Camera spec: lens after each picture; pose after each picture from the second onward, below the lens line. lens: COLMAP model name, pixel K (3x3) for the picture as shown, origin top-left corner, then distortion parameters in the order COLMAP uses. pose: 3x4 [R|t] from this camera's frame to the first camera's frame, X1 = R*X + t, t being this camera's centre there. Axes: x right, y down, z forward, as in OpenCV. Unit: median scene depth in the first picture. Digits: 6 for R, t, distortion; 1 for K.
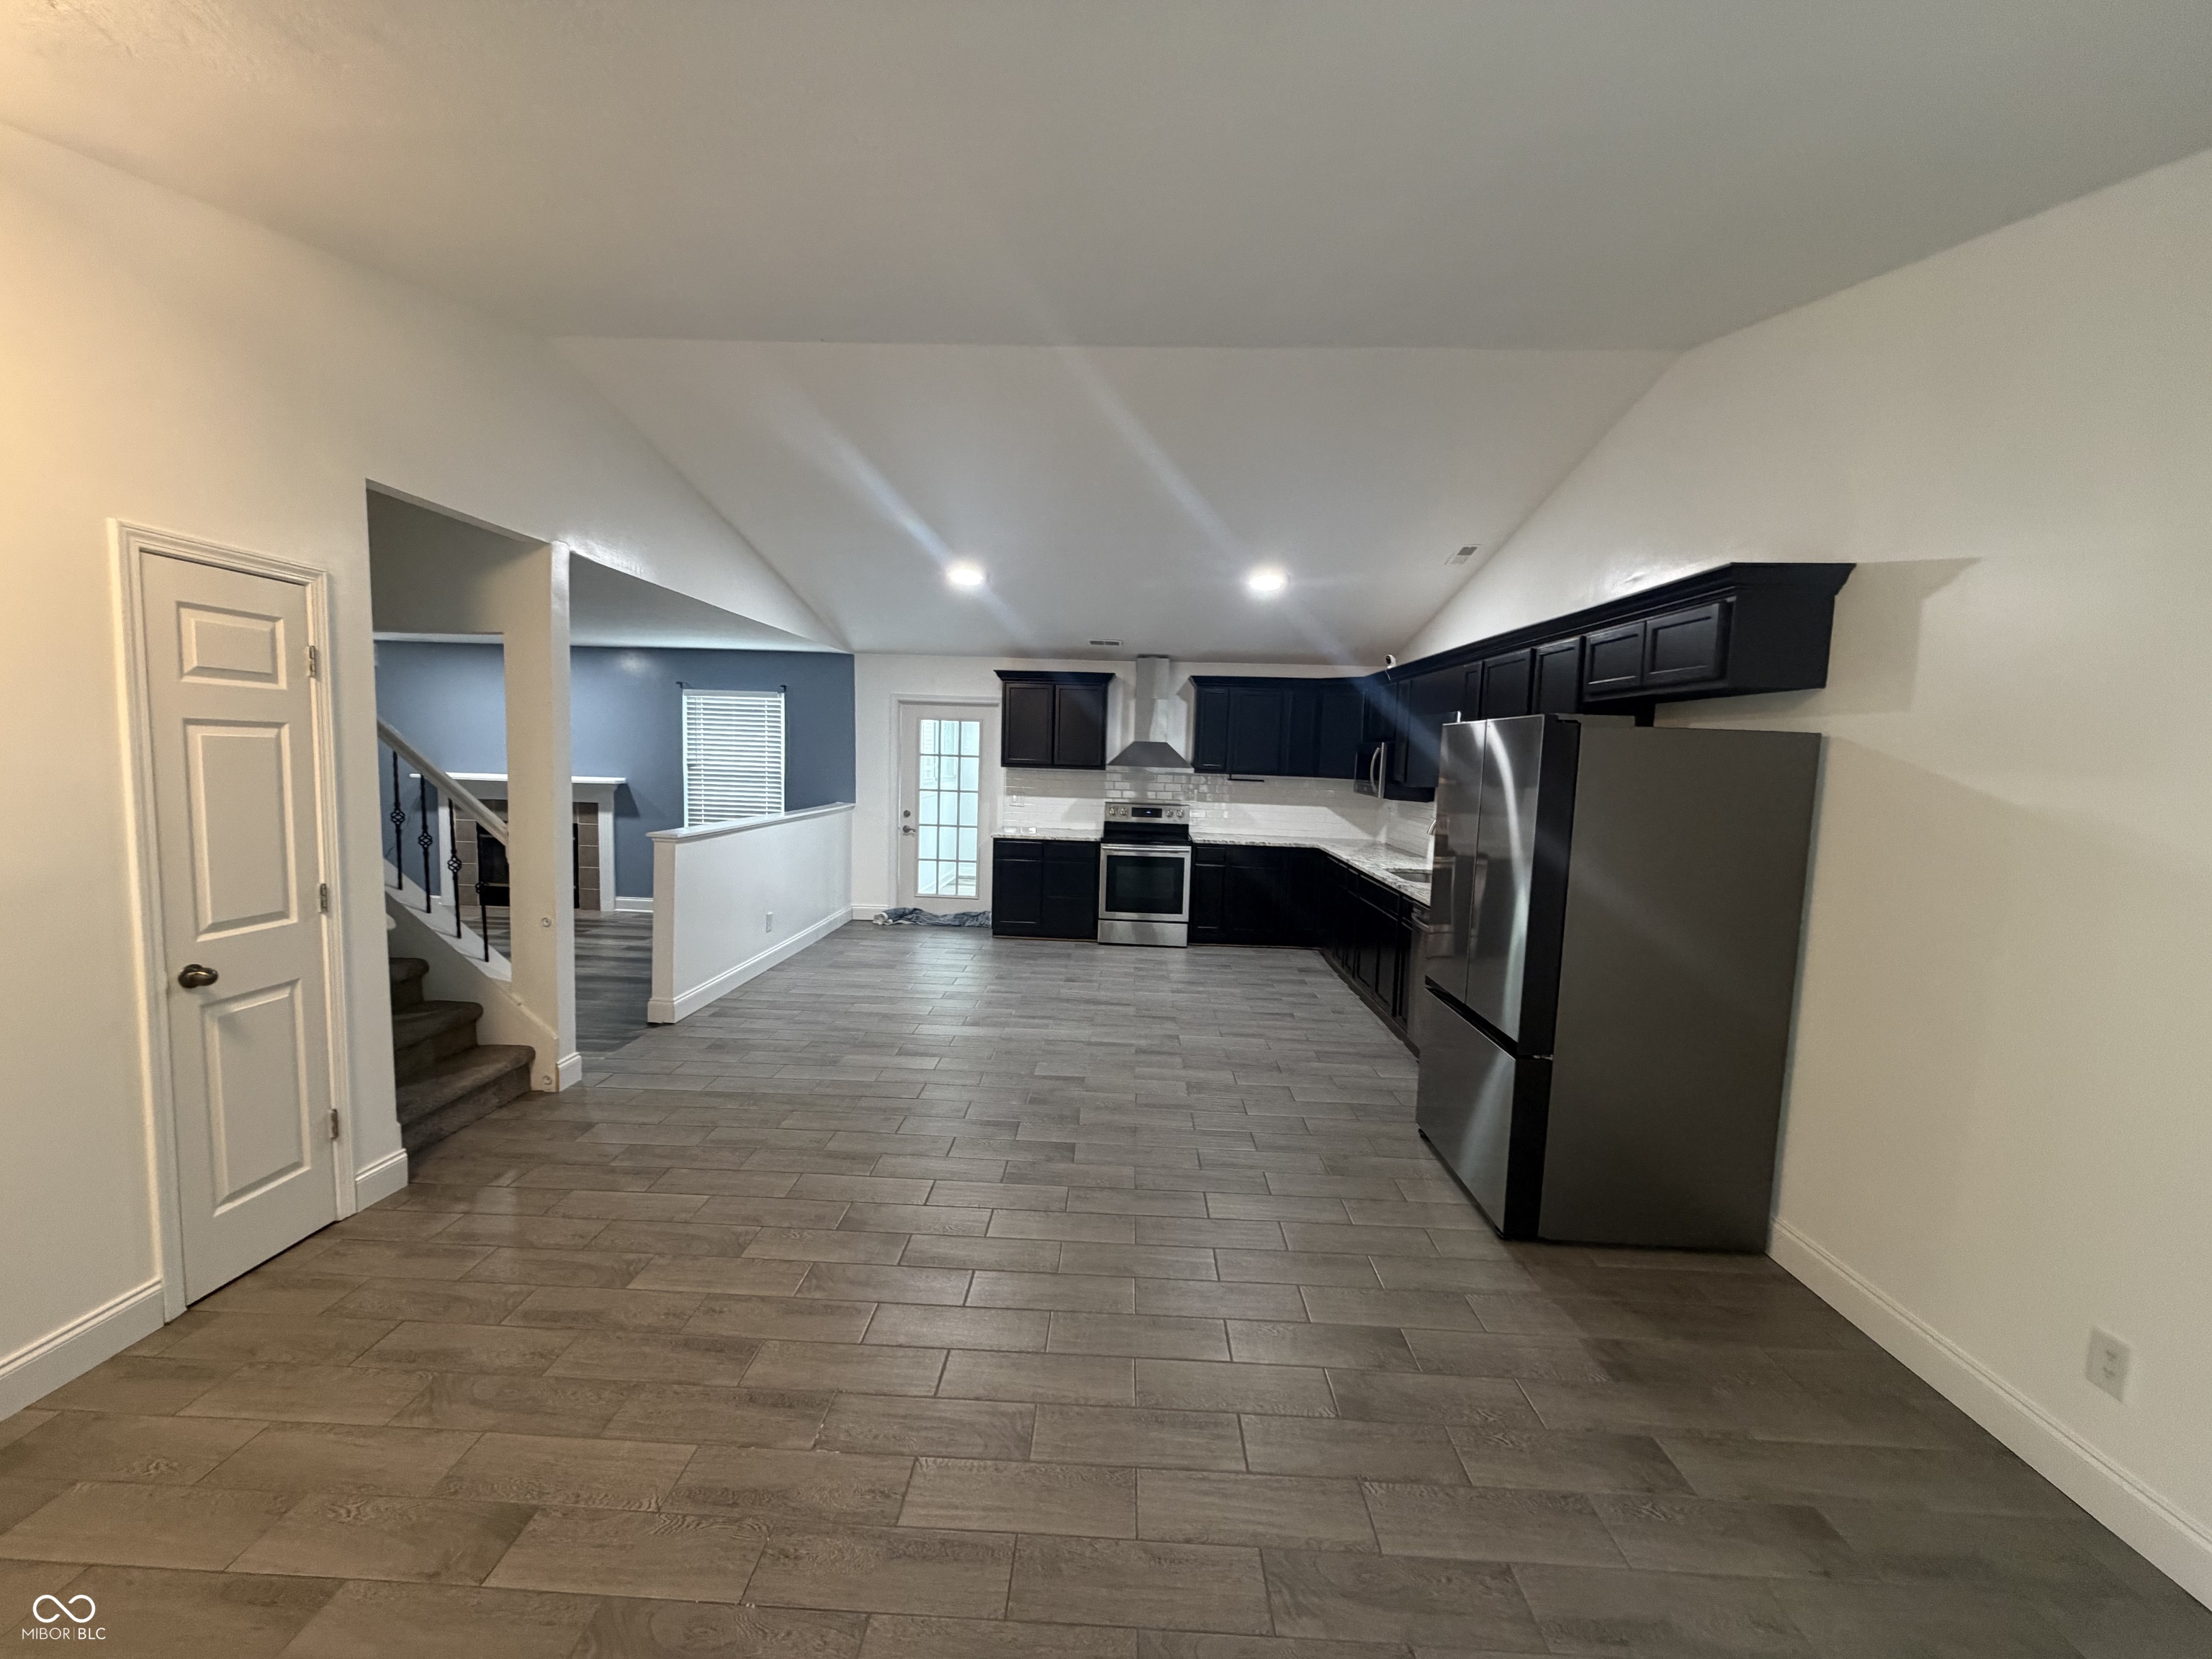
lens RADIAL K [[888.8, 0, 1100.4], [0, 888.8, 822.6], [0, 0, 1]] dist [-0.000610, 0.000871]
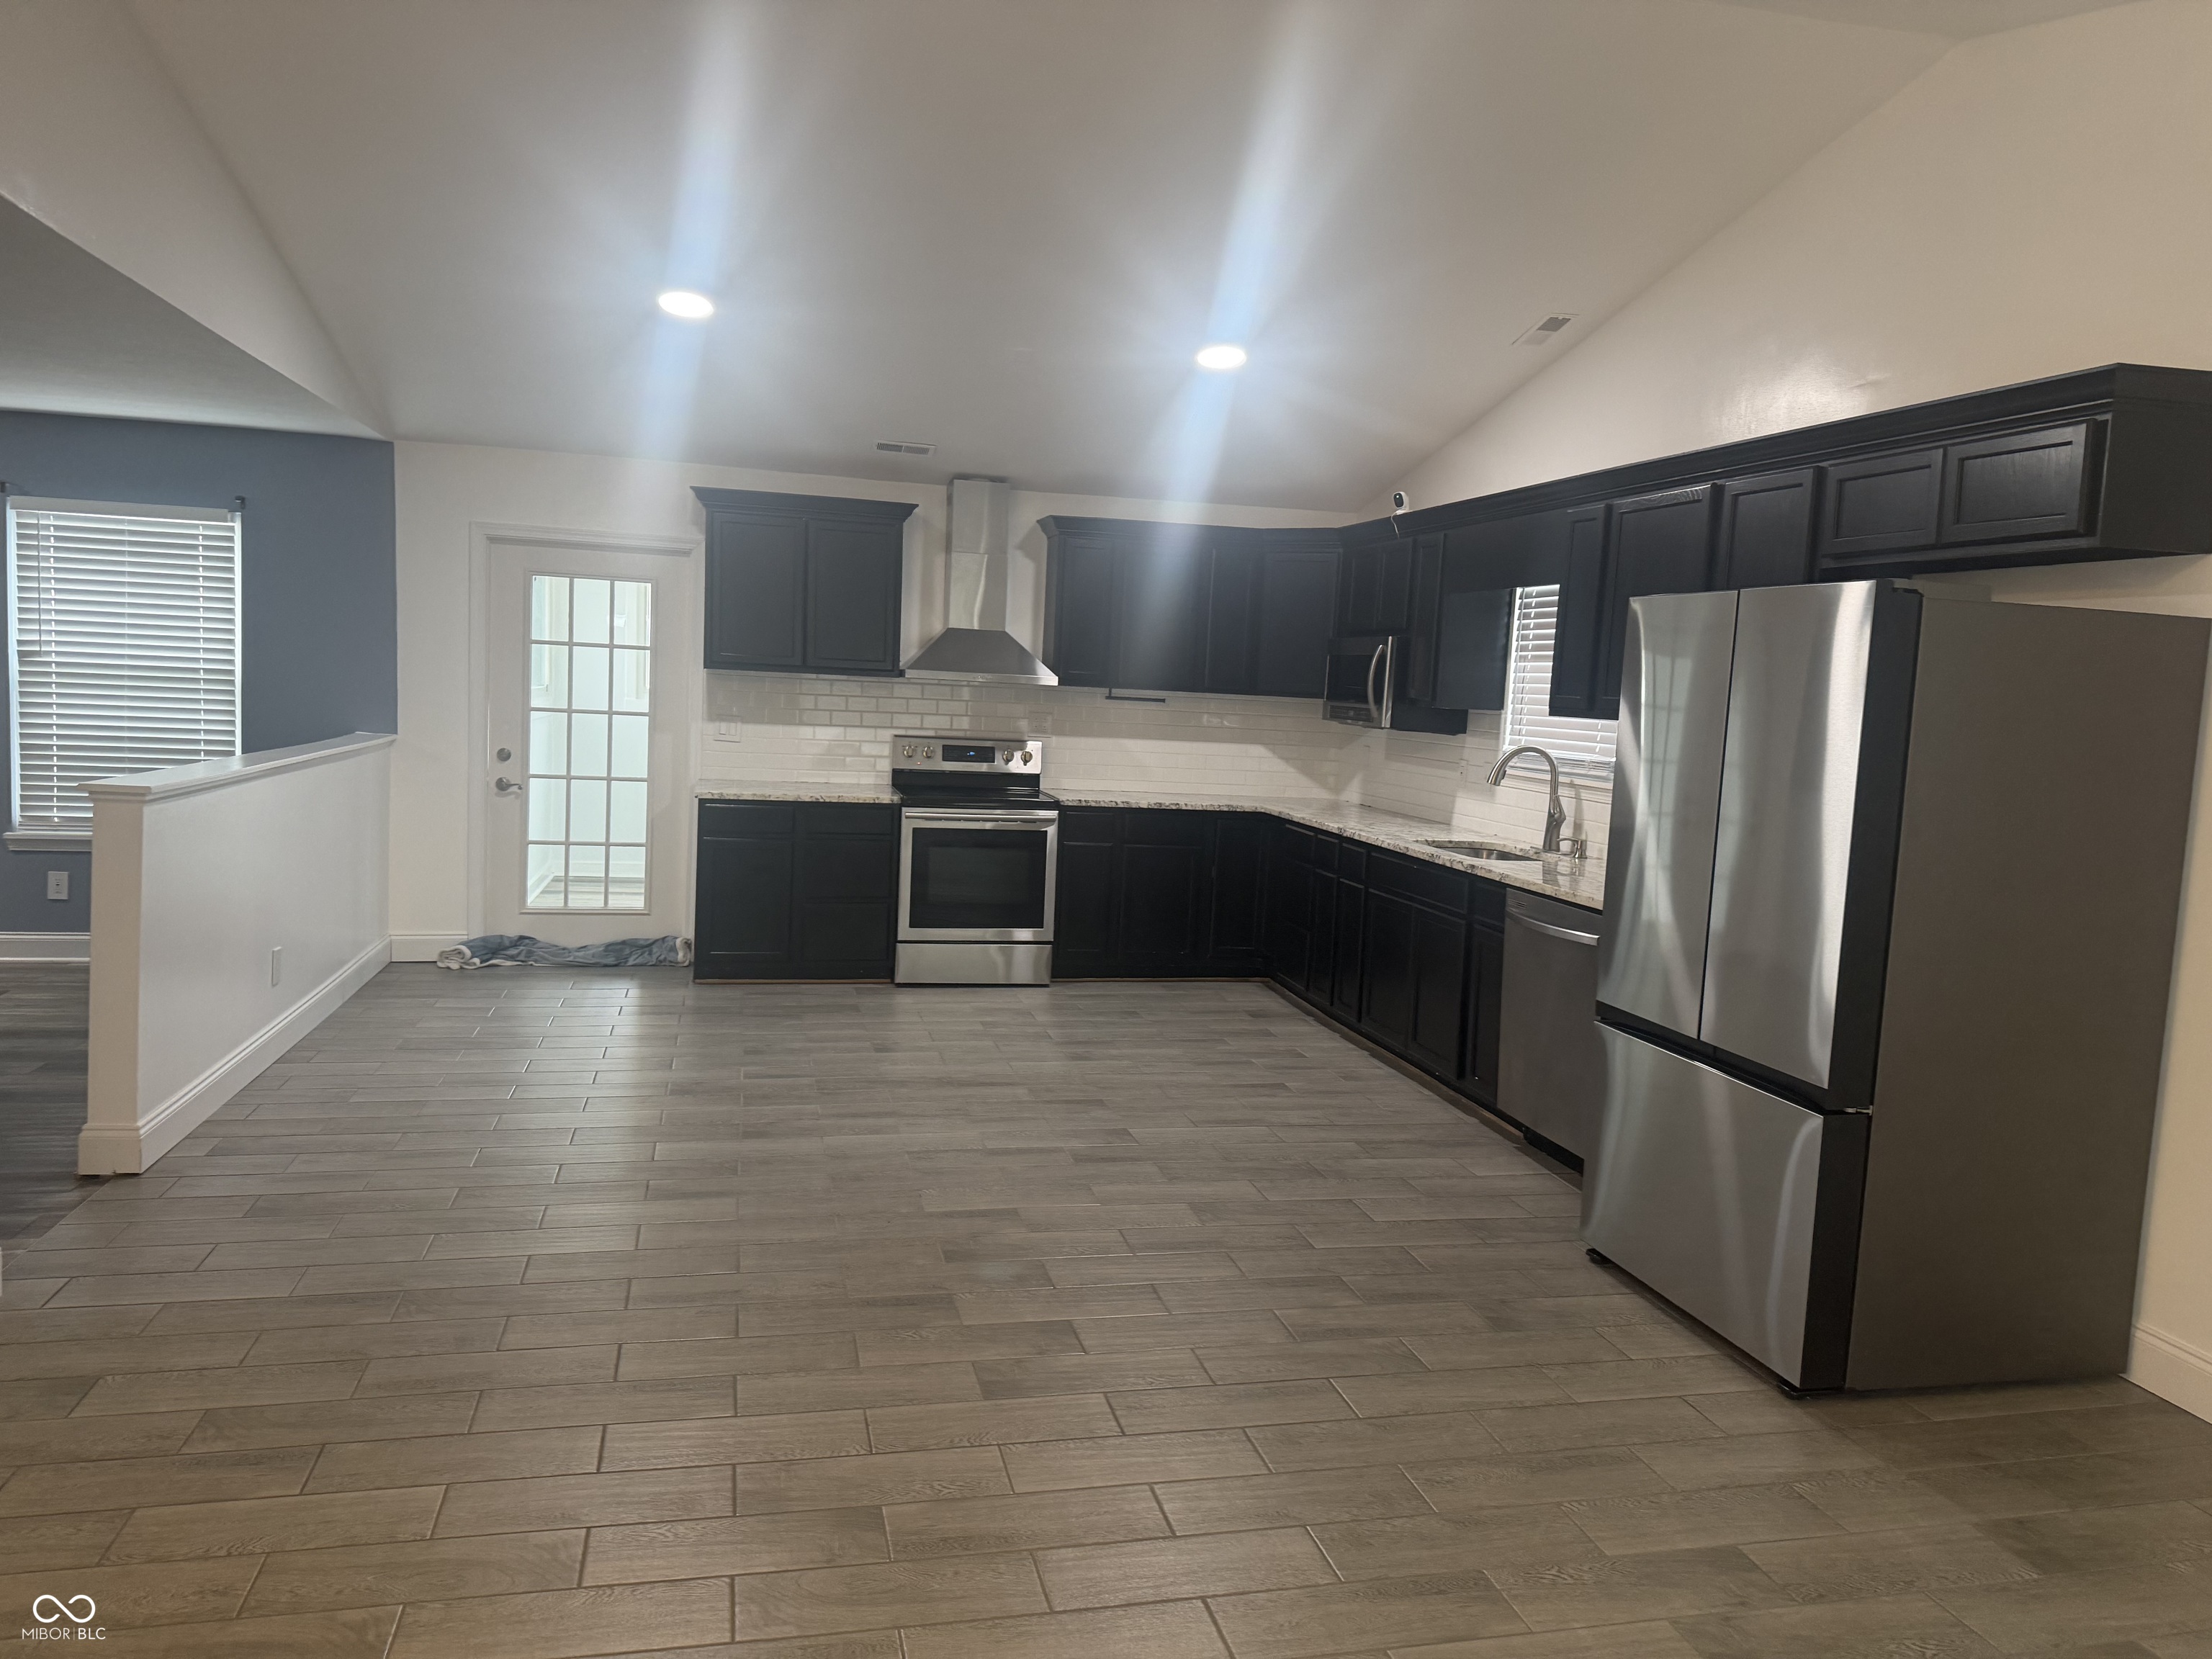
lens RADIAL K [[1552.9, 0, 1093.8], [0, 1552.9, 825.9], [0, 0, 1]] dist [0.049100, -0.047217]
pose [[0.964155, -0.011066, 0.265108, -0.154211], [0.004092, 0.999631, 0.026847, 0.010017], [-0.265308, -0.024800, 0.963845, 0.021589]]
